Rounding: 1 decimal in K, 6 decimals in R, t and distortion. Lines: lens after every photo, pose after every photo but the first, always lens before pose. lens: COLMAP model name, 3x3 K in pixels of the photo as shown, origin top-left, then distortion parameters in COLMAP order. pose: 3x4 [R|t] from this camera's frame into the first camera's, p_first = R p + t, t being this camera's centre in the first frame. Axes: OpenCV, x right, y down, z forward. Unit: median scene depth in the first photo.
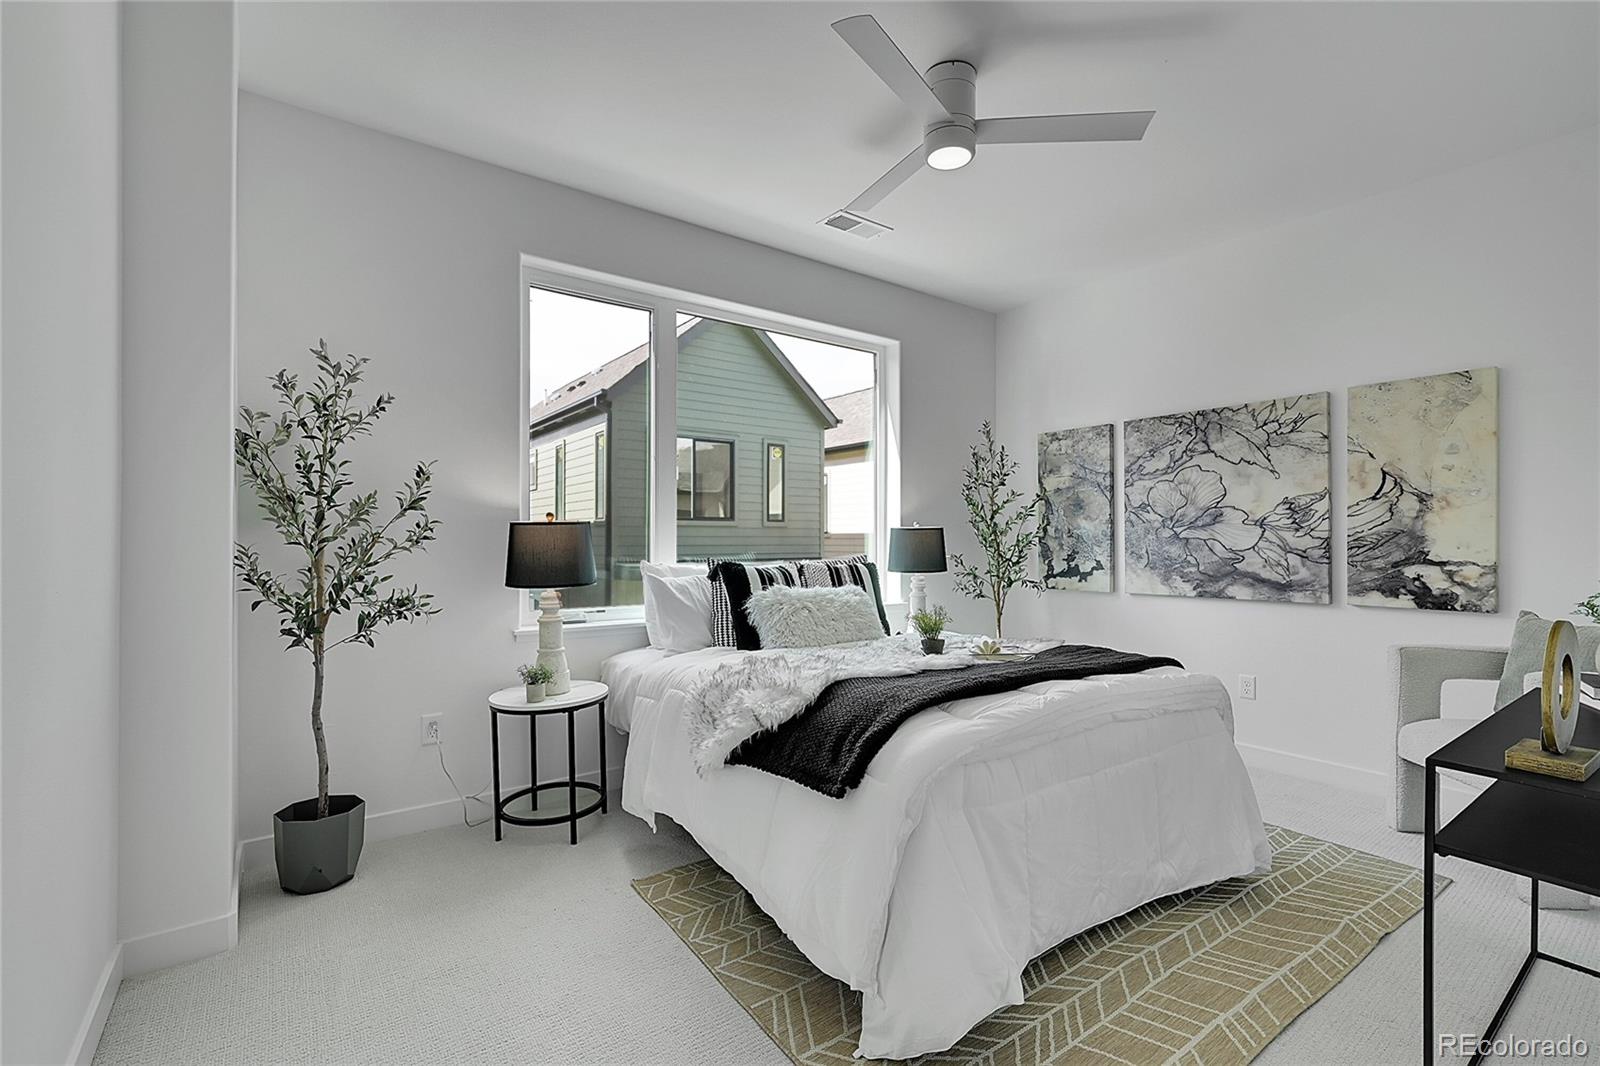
lens RADIAL K [[714.0, 0, 805.1], [0, 714.0, 536.0], [0, 0, 1]] dist [-0.002427, 0.000059]
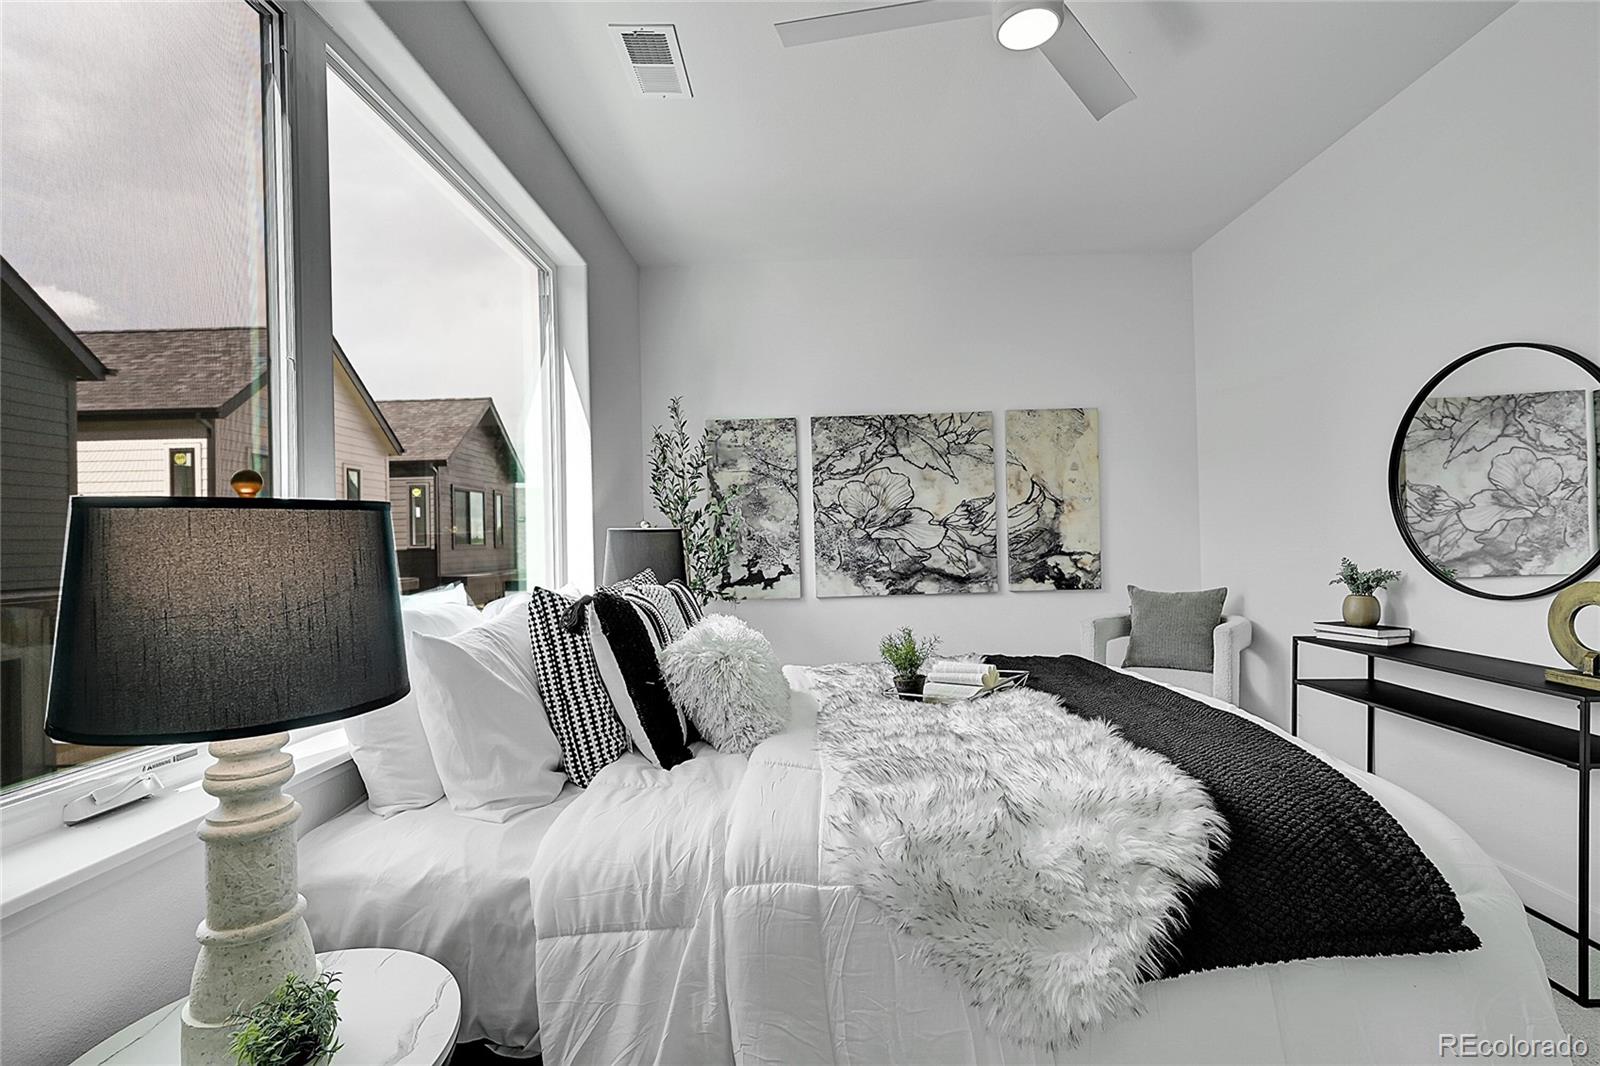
lens RADIAL K [[714.0, 0, 798.9], [0, 714.0, 537.5], [0, 0, 1]] dist [-0.002427, 0.000059]
pose [[0.603701, -0.011350, 0.797130, -0.359431], [0.018935, 0.999821, -0.000104, -0.000466], [-0.796986, 0.015157, 0.603808, 0.490910]]
